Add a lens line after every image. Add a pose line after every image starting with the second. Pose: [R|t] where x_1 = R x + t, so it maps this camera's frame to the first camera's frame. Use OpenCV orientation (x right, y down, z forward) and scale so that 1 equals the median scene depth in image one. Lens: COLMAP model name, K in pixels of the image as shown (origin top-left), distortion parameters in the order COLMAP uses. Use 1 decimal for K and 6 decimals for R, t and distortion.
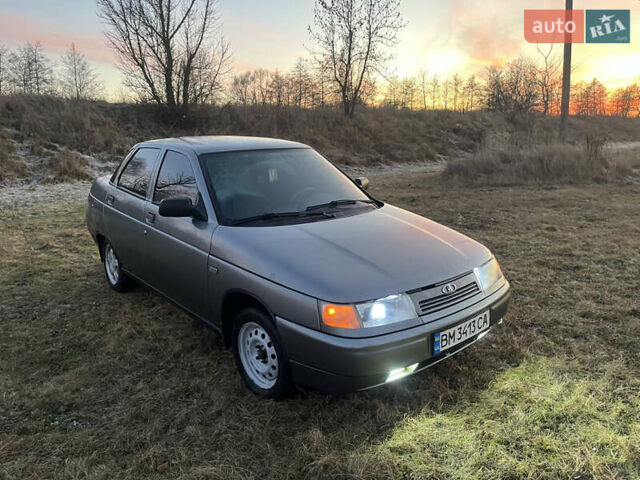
lens RADIAL K [[480.0, 0, 320.0], [0, 480.0, 240.0], [0, 0, 1]] dist [0.071058, -0.111188]
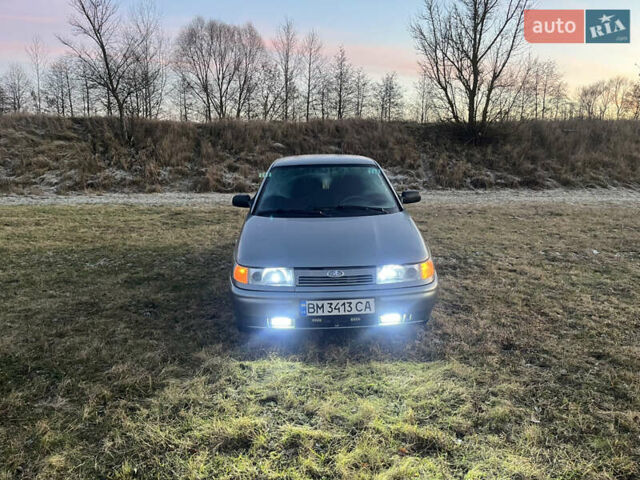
lens RADIAL K [[480.0, 0, 320.0], [0, 480.0, 240.0], [0, 0, 1]] dist [0.071058, -0.111188]
pose [[0.772007, 0.118248, -0.624518, 0.160758], [-0.138060, 0.990281, 0.016837, -0.000307], [0.620439, 0.073223, 0.780829, -0.003726]]
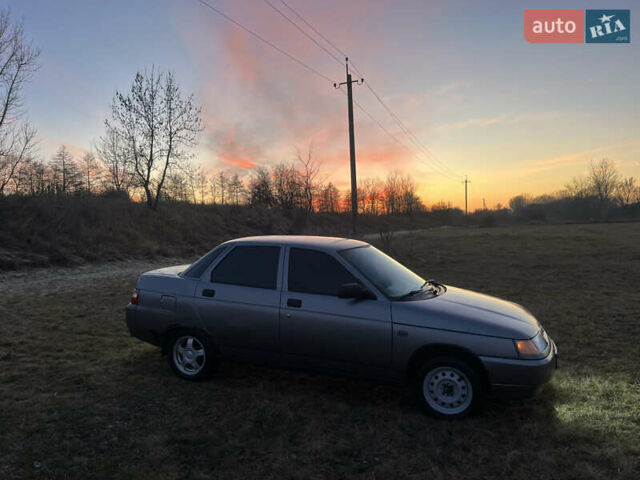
lens RADIAL K [[480.0, 0, 320.0], [0, 480.0, 240.0], [0, 0, 1]] dist [0.071058, -0.111188]
pose [[0.877398, -0.008012, 0.479696, -0.115227], [0.096255, 0.982470, -0.159648, -0.000607], [-0.470008, 0.186248, 0.862788, -0.014394]]
